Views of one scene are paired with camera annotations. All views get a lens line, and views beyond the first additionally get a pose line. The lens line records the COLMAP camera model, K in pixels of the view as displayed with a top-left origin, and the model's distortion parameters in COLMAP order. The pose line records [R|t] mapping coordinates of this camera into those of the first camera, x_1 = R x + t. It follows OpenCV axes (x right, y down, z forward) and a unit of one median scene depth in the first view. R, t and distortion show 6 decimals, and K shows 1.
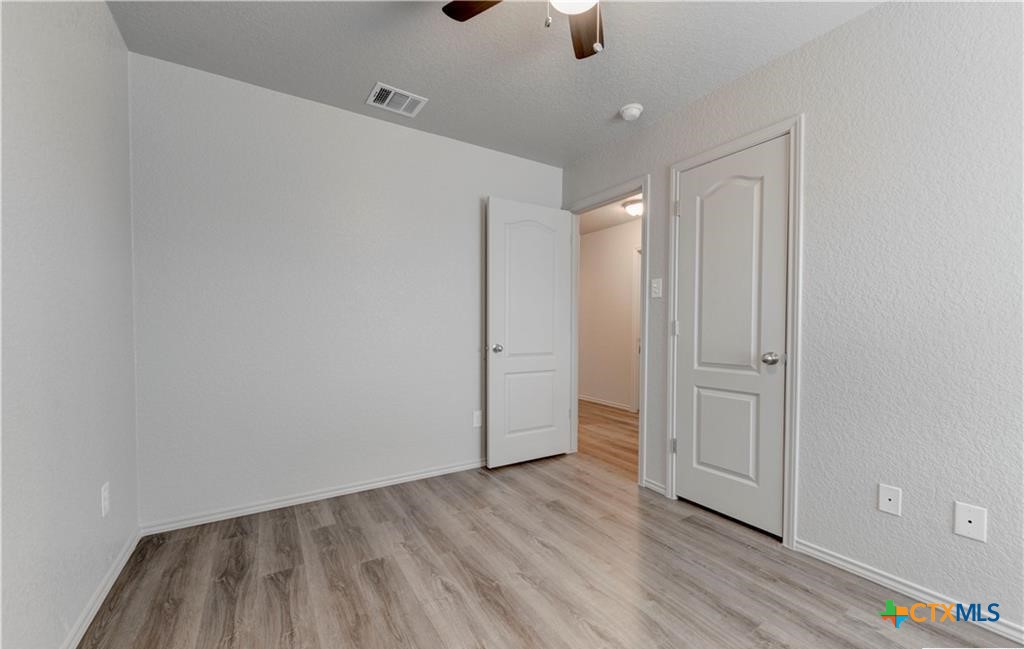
lens RADIAL K [[397.9, 0, 519.4], [0, 397.9, 336.6], [0, 0, 1]] dist [0.000066, 0.000040]
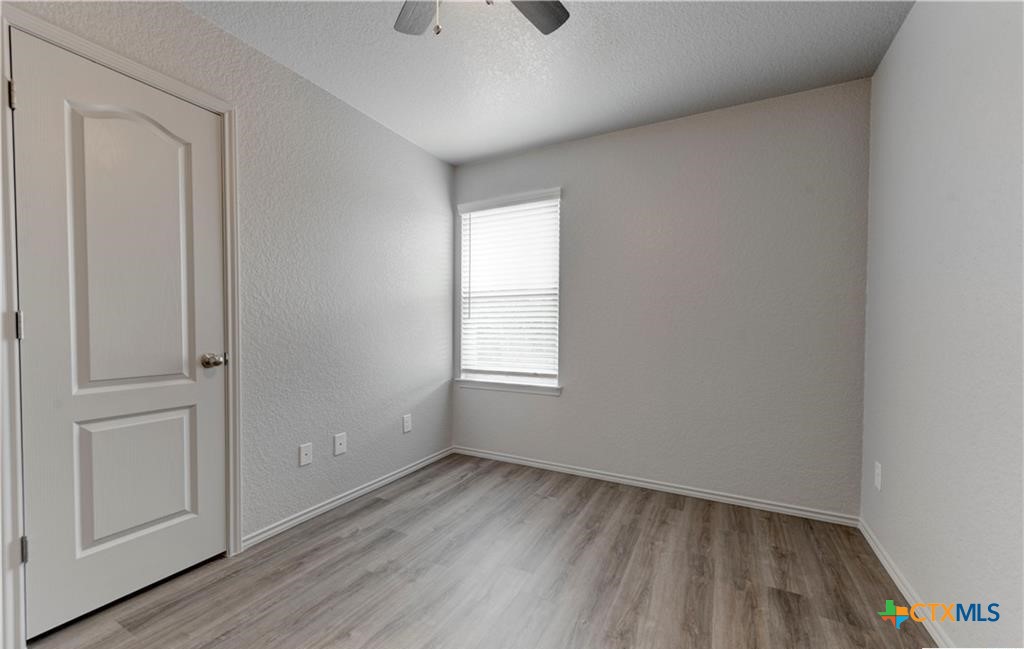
lens RADIAL K [[397.9, 0, 519.4], [0, 397.9, 336.6], [0, 0, 1]] dist [0.000066, 0.000040]
pose [[-0.499793, -0.025002, 0.865784, -0.476181], [0.010651, 0.999330, 0.035007, -0.021697], [-0.866079, 0.026718, -0.499192, 0.856652]]
